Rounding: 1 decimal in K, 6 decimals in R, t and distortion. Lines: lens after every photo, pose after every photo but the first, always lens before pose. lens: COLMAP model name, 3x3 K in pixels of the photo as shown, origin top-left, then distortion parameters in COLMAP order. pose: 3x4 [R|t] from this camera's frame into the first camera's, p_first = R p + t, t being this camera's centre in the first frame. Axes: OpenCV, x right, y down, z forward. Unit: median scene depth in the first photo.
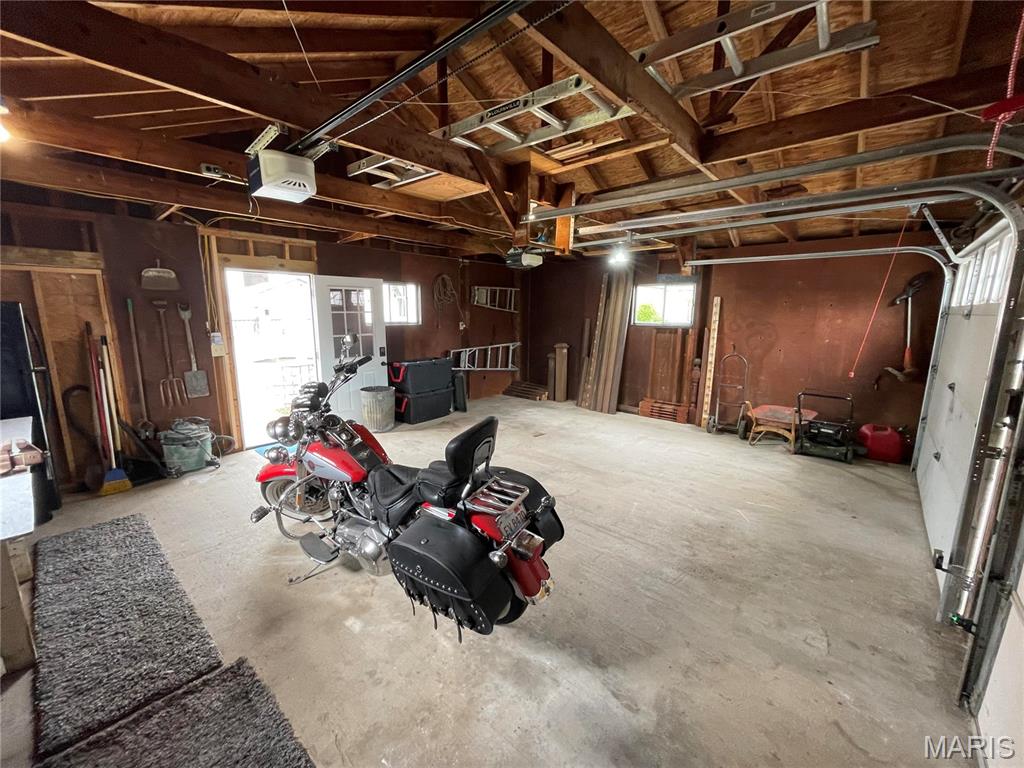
lens RADIAL K [[412.5, 0, 502.0], [0, 412.5, 385.3], [0, 0, 1]] dist [0.003638, 0.000117]
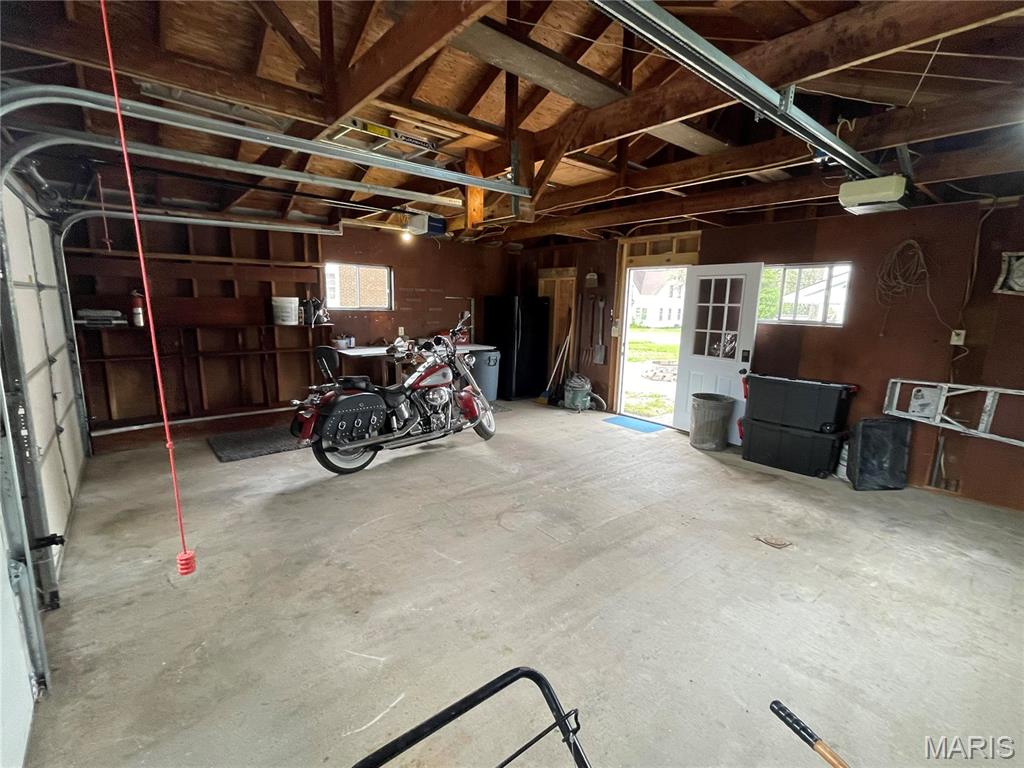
lens RADIAL K [[453.4, 0, 502.0], [0, 453.4, 381.9], [0, 0, 1]] dist [0.003460, 0.000642]
pose [[-0.140711, 0.163691, -0.976425, 0.697513], [-0.201669, 0.960821, 0.190137, -0.118448], [0.969294, 0.223669, -0.102187, 0.739674]]
